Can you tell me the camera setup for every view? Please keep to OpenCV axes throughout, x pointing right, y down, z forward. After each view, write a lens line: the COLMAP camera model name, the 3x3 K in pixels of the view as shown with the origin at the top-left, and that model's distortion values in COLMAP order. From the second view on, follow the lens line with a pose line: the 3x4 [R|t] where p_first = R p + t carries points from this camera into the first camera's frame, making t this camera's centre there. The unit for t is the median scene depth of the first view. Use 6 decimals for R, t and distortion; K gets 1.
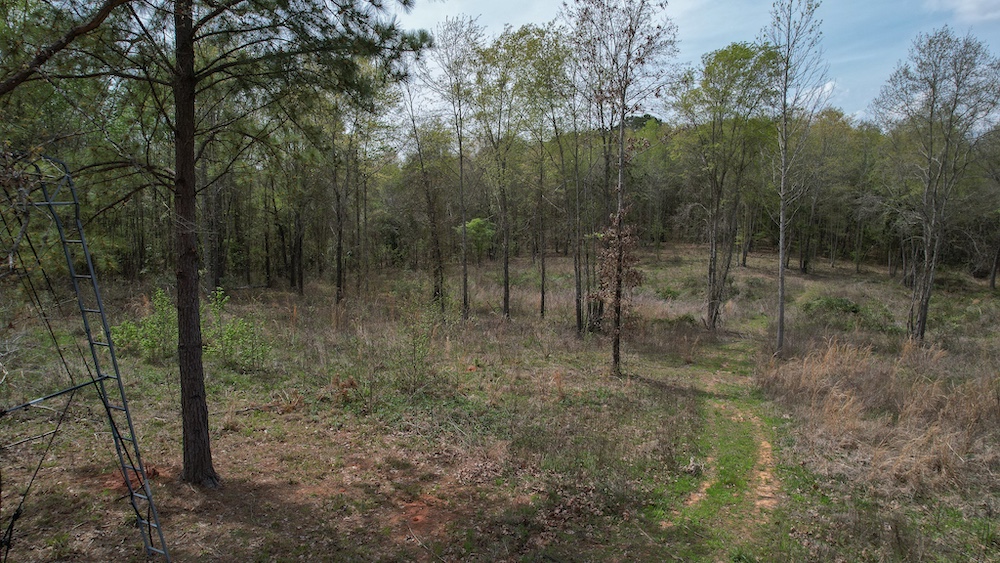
lens RADIAL K [[657.5, 0, 502.5], [0, 657.5, 284.9], [0, 0, 1]] dist [-0.072689, 0.072309]
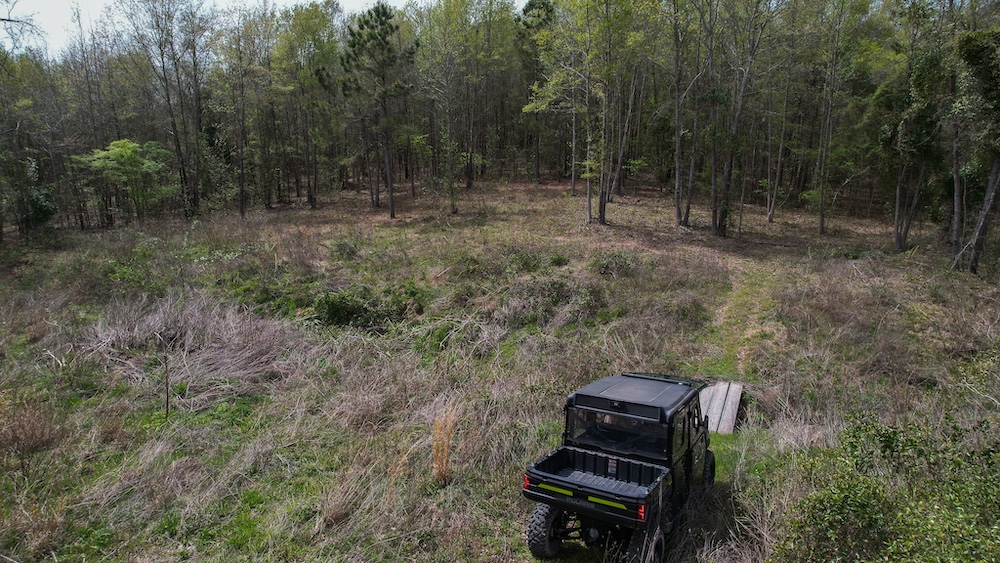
lens RADIAL K [[657.5, 0, 502.5], [0, 657.5, 284.9], [0, 0, 1]] dist [-0.072689, 0.072309]
pose [[0.988279, -0.030622, 0.149556, 0.995066], [0.019711, 0.997071, 0.073902, -0.090710], [-0.151381, -0.070088, 0.985988, 2.343539]]
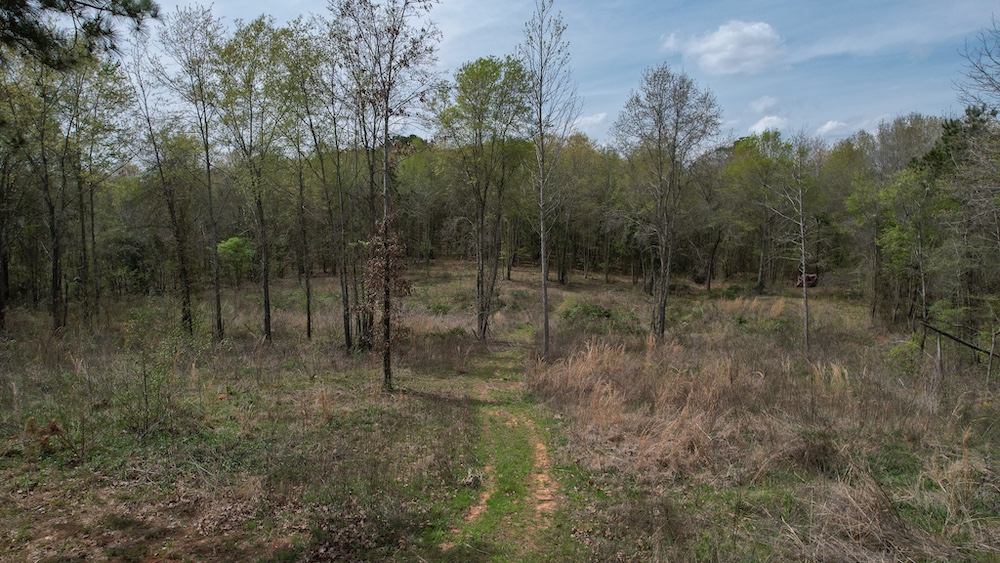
lens RADIAL K [[657.5, 0, 502.5], [0, 657.5, 284.9], [0, 0, 1]] dist [-0.072689, 0.072309]
pose [[0.940240, -0.036925, 0.338504, 0.010856], [0.047232, 0.998636, -0.022259, 0.009797], [-0.337220, 0.036917, 0.940702, 0.036502]]
